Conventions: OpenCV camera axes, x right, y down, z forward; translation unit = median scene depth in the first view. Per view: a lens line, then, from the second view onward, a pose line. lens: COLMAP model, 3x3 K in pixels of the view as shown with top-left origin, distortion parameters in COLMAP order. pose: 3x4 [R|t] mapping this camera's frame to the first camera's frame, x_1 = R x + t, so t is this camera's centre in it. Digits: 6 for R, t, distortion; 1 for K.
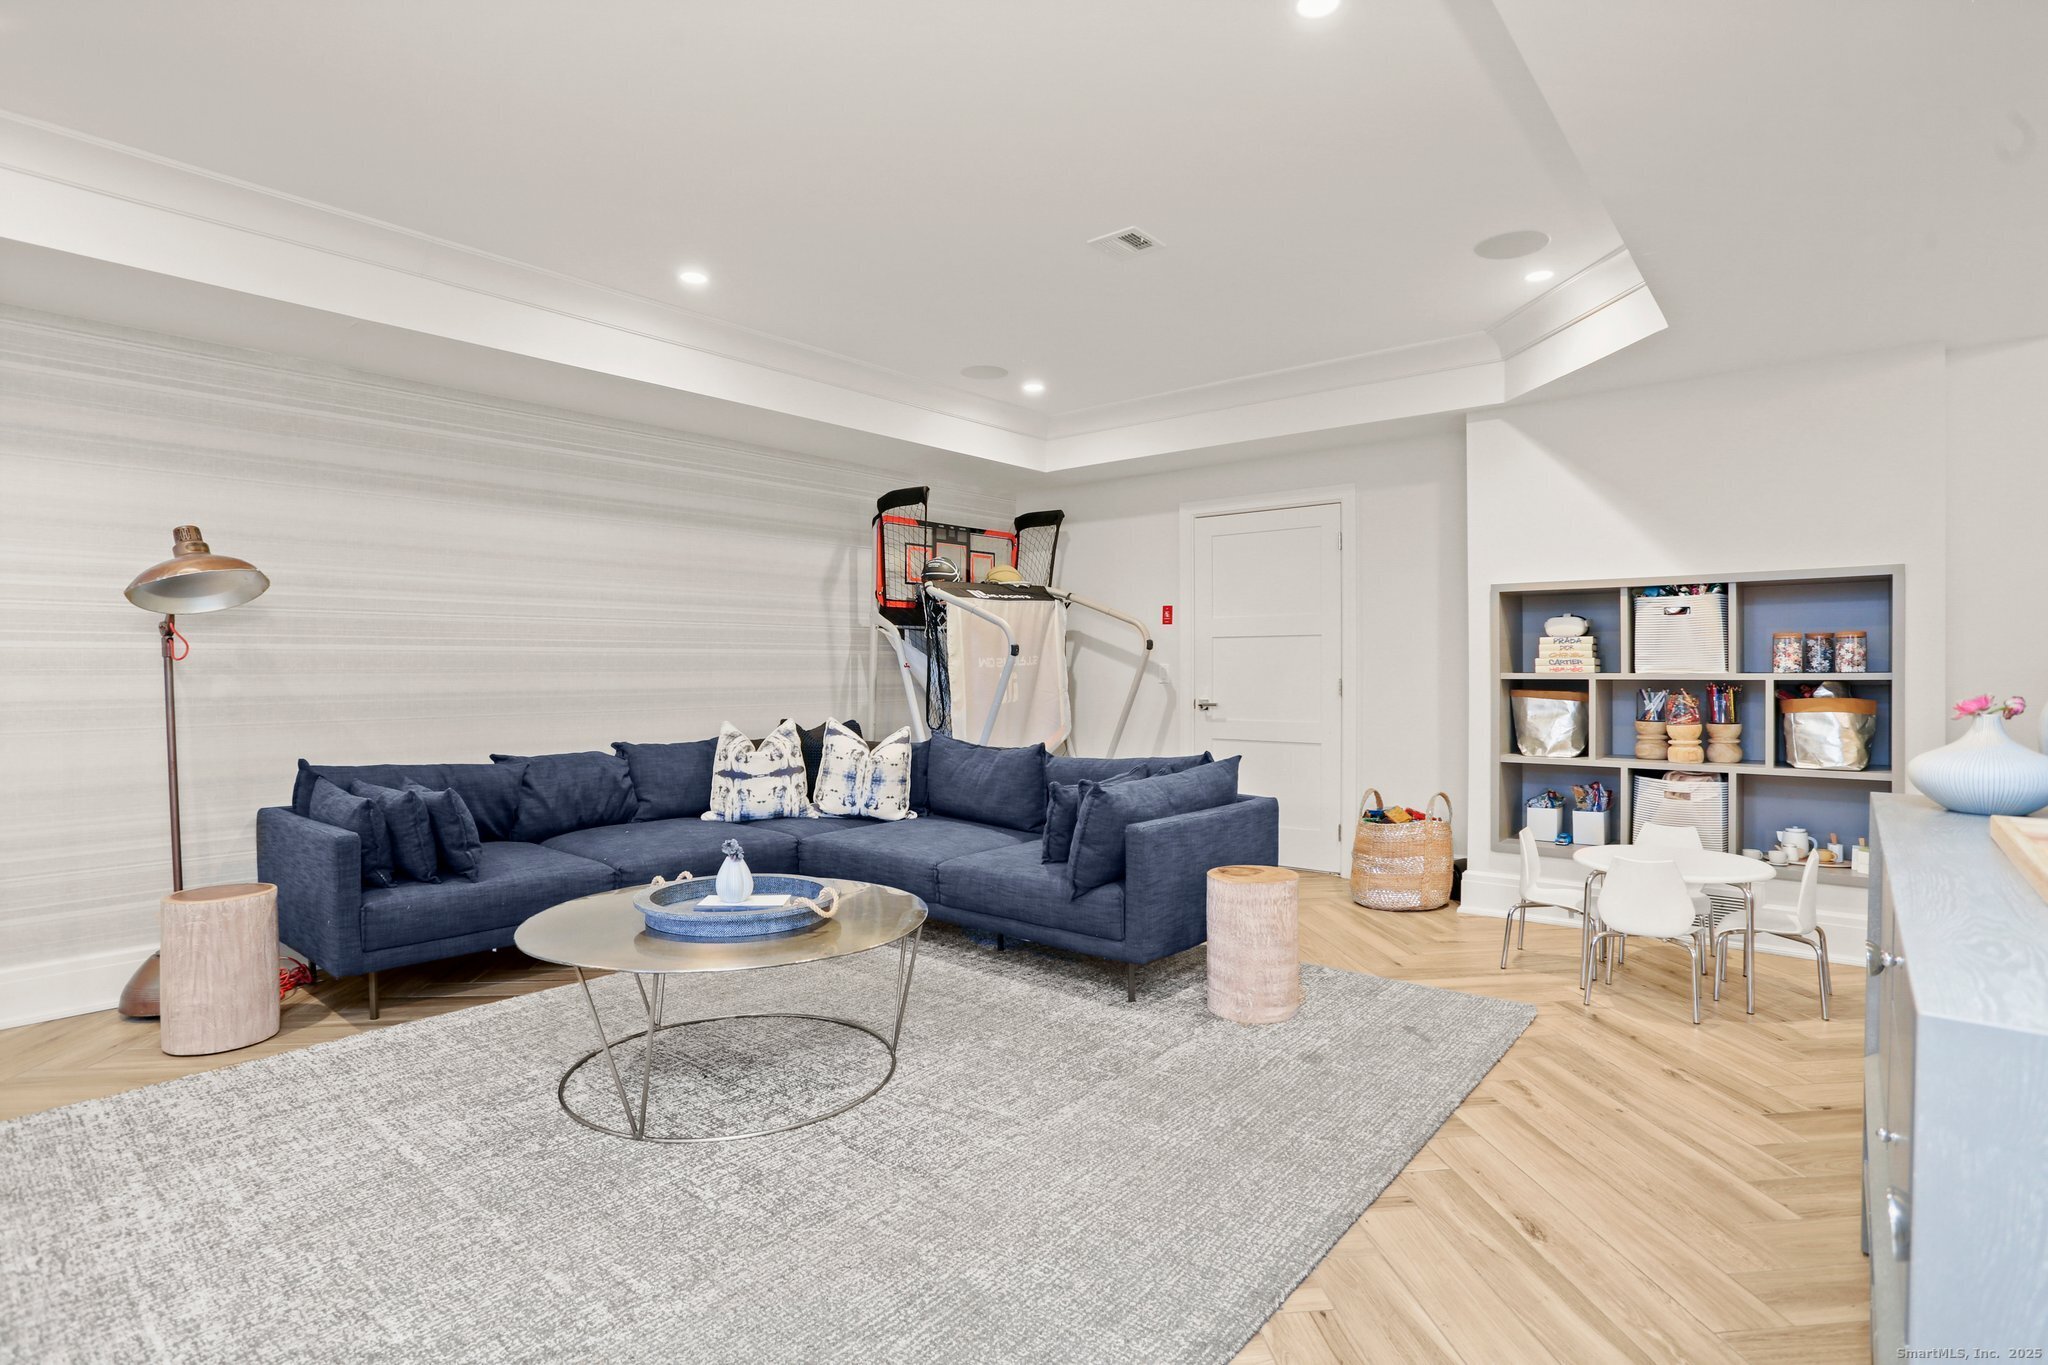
lens RADIAL K [[1019.8, 0, 1038.9], [0, 1019.8, 680.0], [0, 0, 1]] dist [-0.050666, 0.002548]
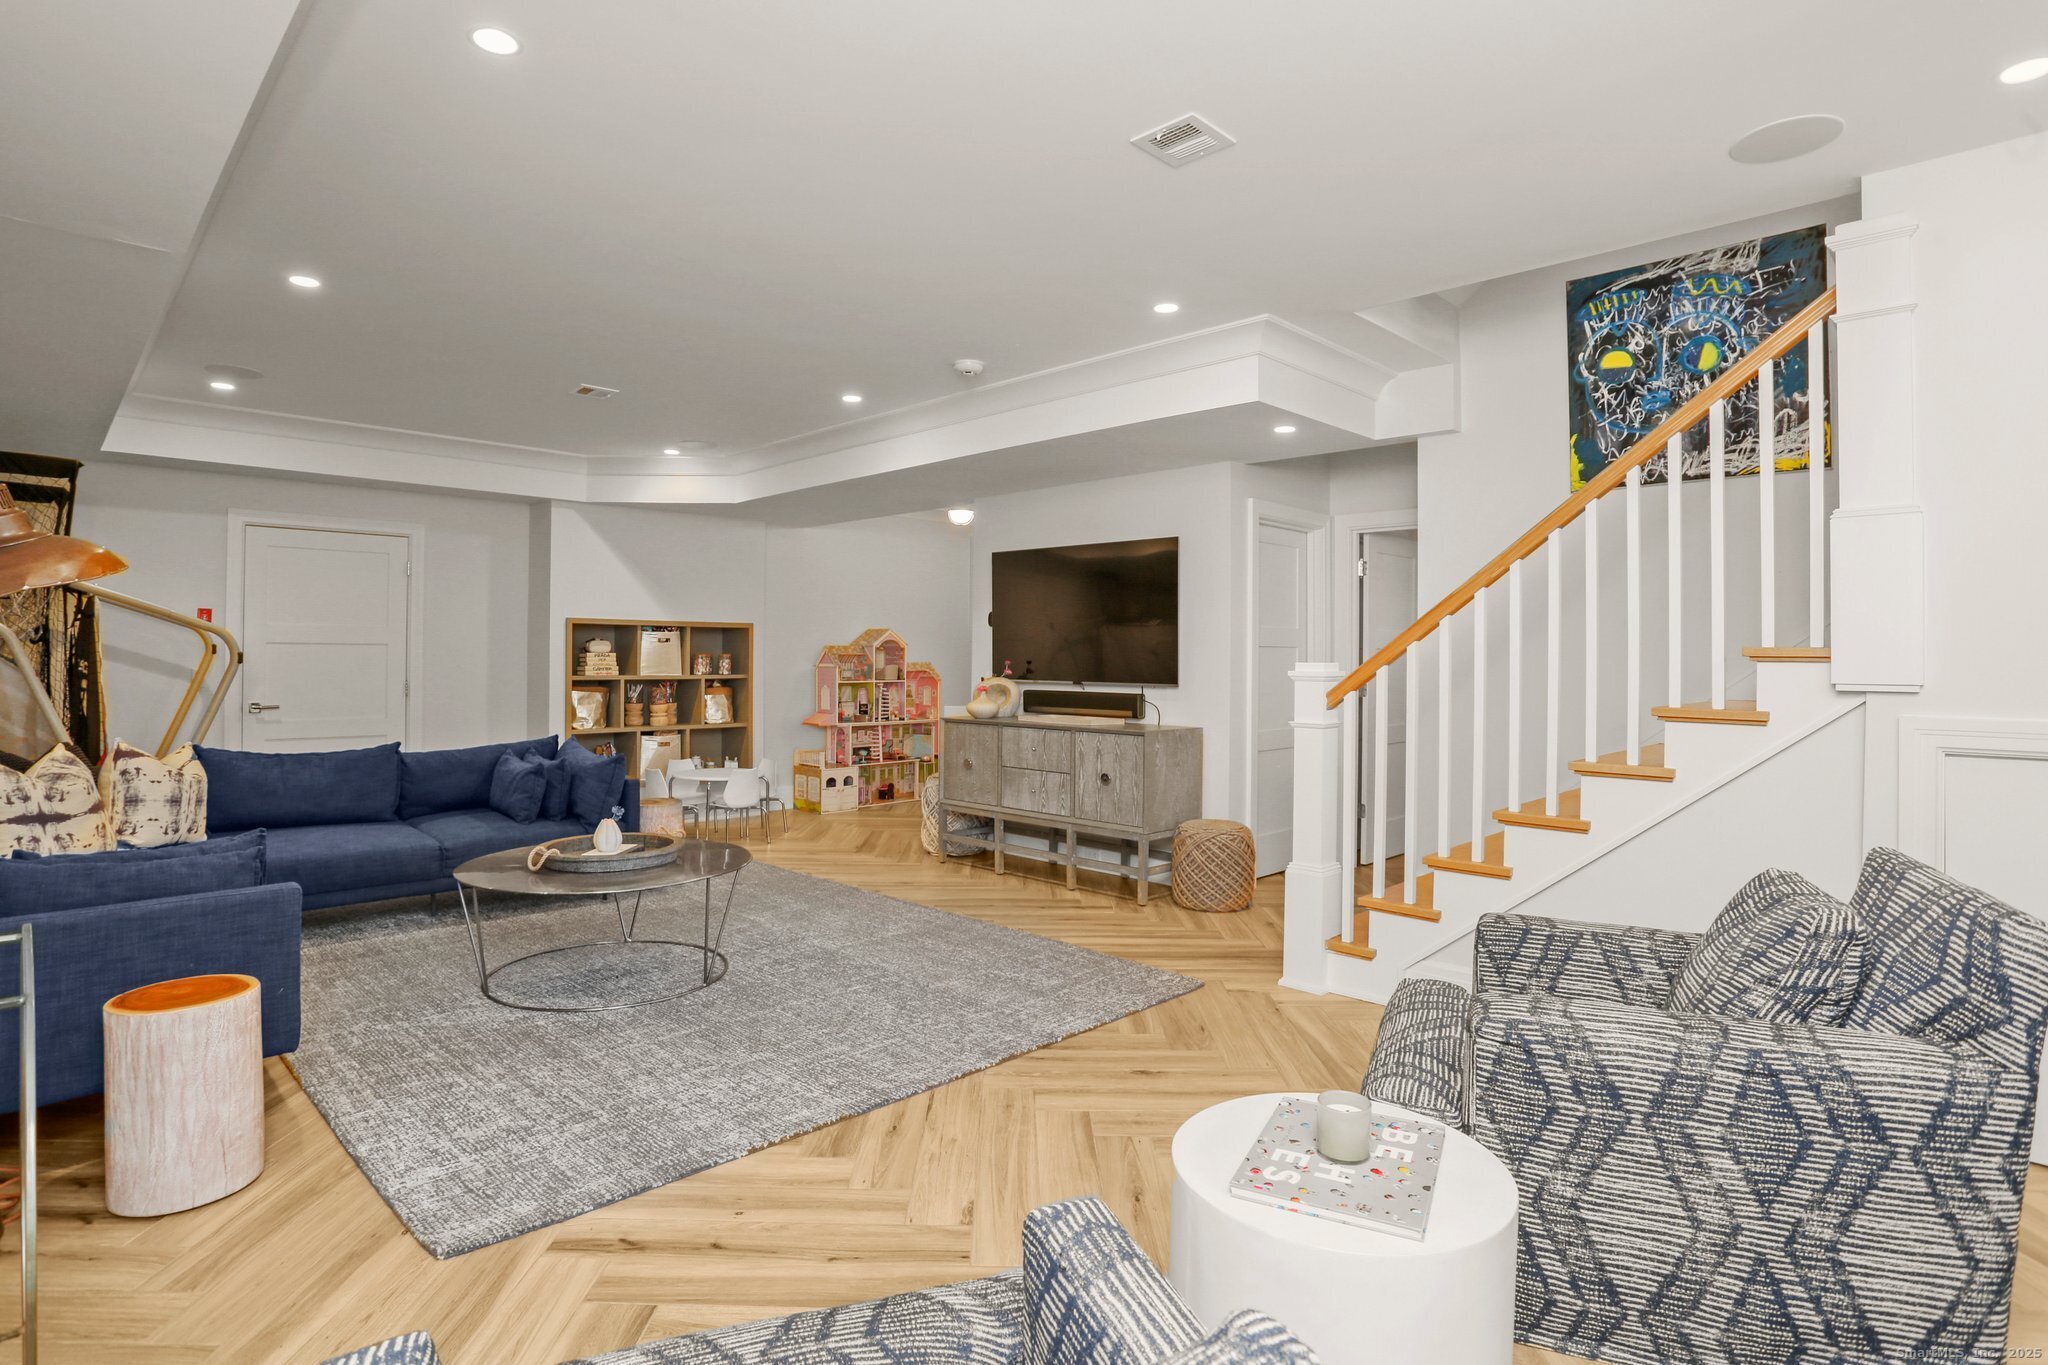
lens RADIAL K [[1019.8, 0, 1014.1], [0, 1019.8, 670.9], [0, 0, 1]] dist [-0.050666, 0.002548]
pose [[0.095926, -0.008757, 0.995350, -1.060861], [0.001693, 0.999961, 0.008634, -0.028255], [-0.995387, 0.000856, 0.095937, 0.196370]]
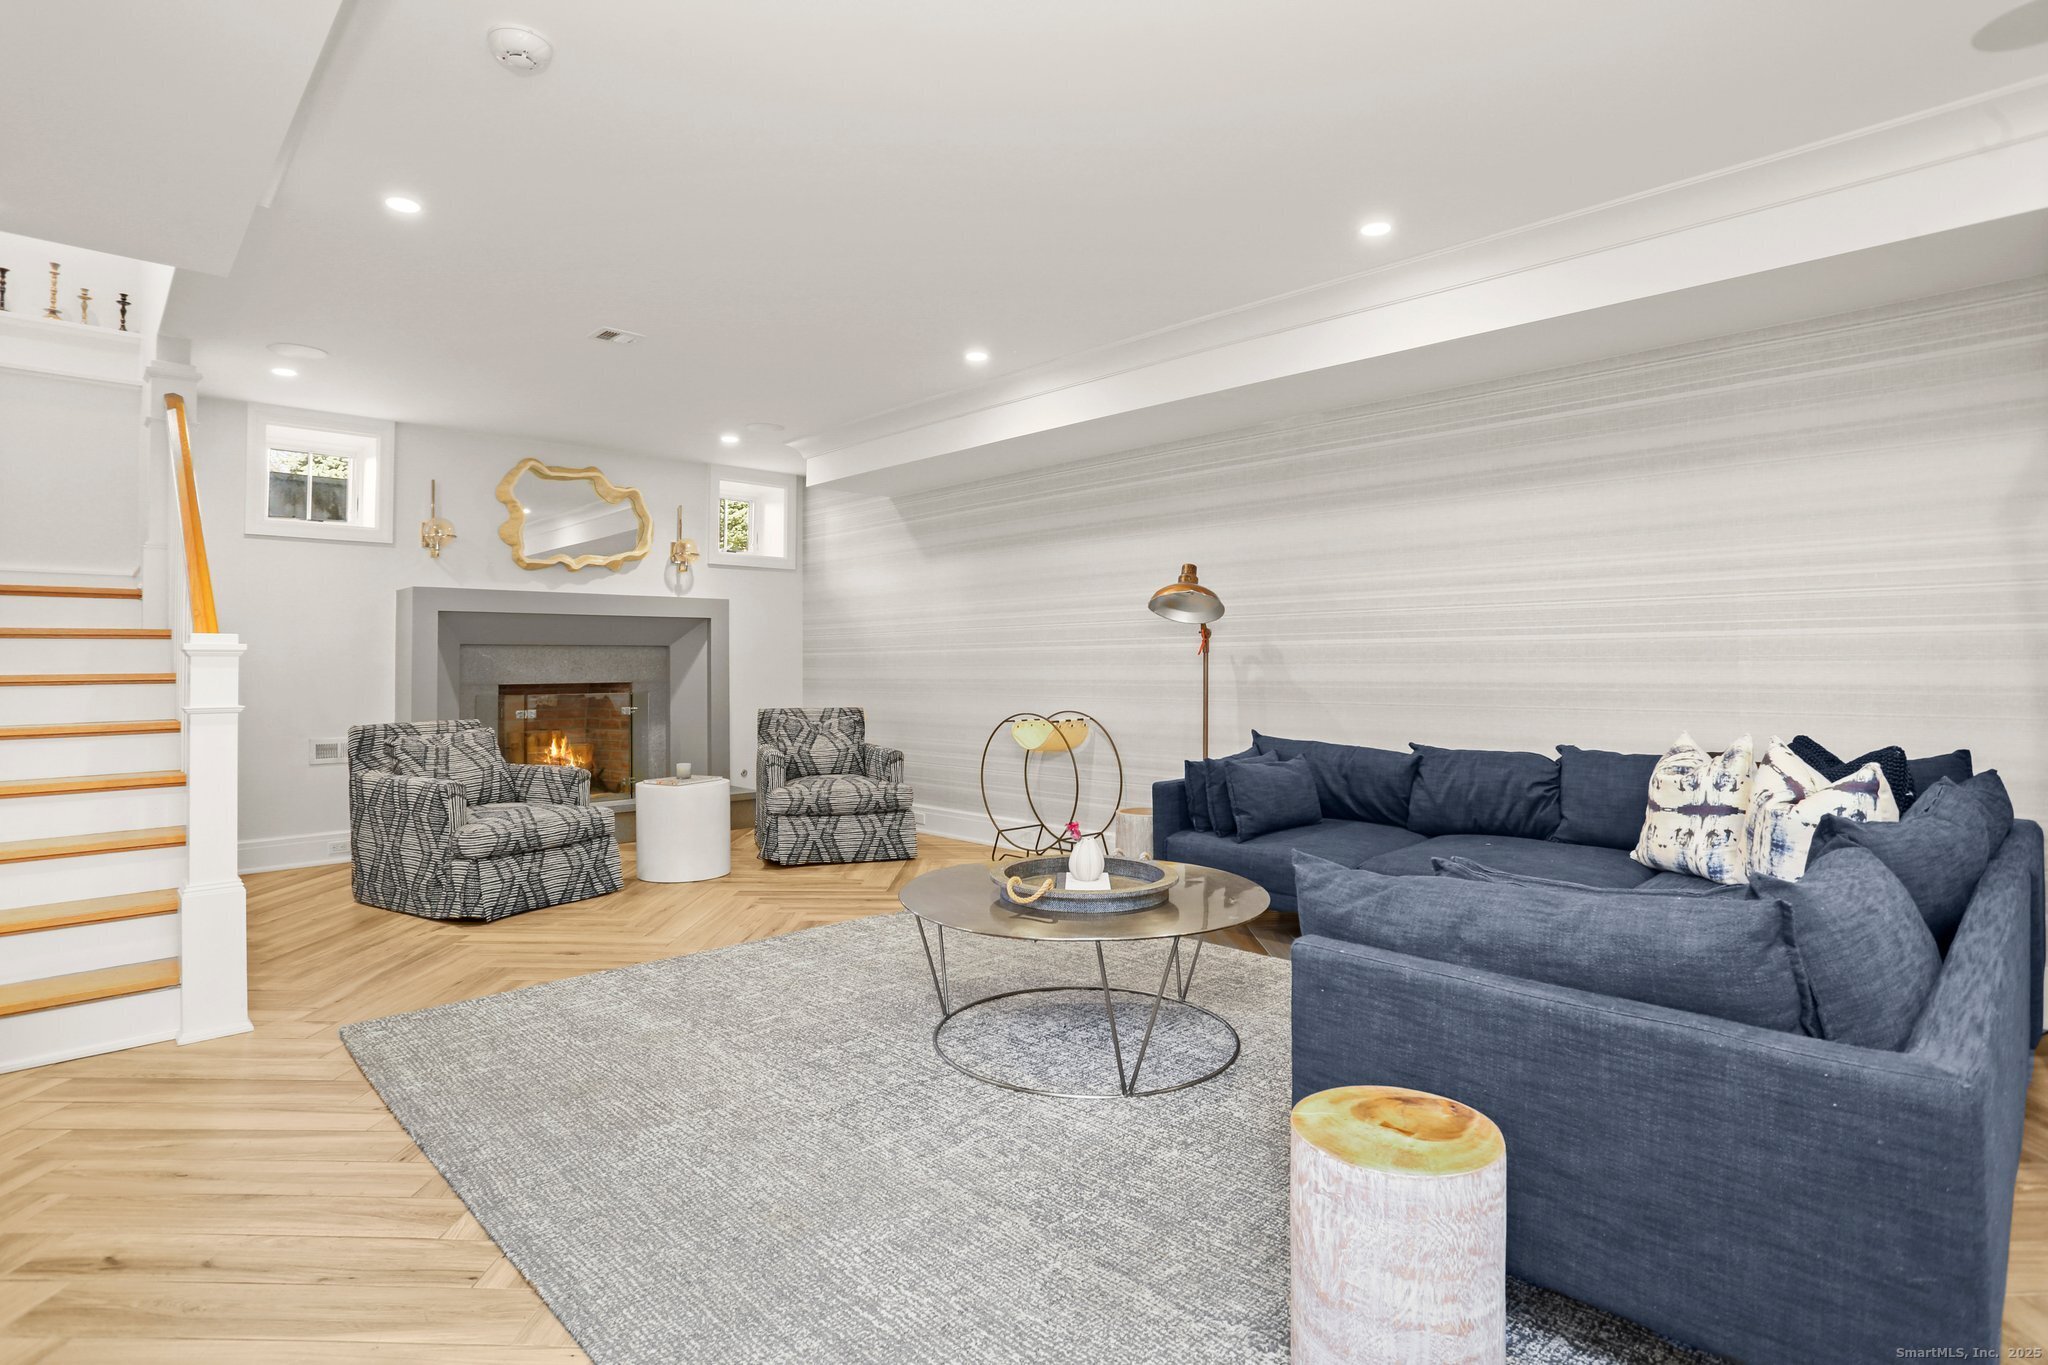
lens RADIAL K [[1019.8, 0, 1017.5], [0, 1019.8, 661.2], [0, 0, 1]] dist [-0.050666, 0.002548]
pose [[-0.112438, 0.004106, -0.993650, 0.508719], [-0.001690, 0.999989, 0.004323, -0.012709], [0.993657, 0.002165, -0.112430, 0.680041]]
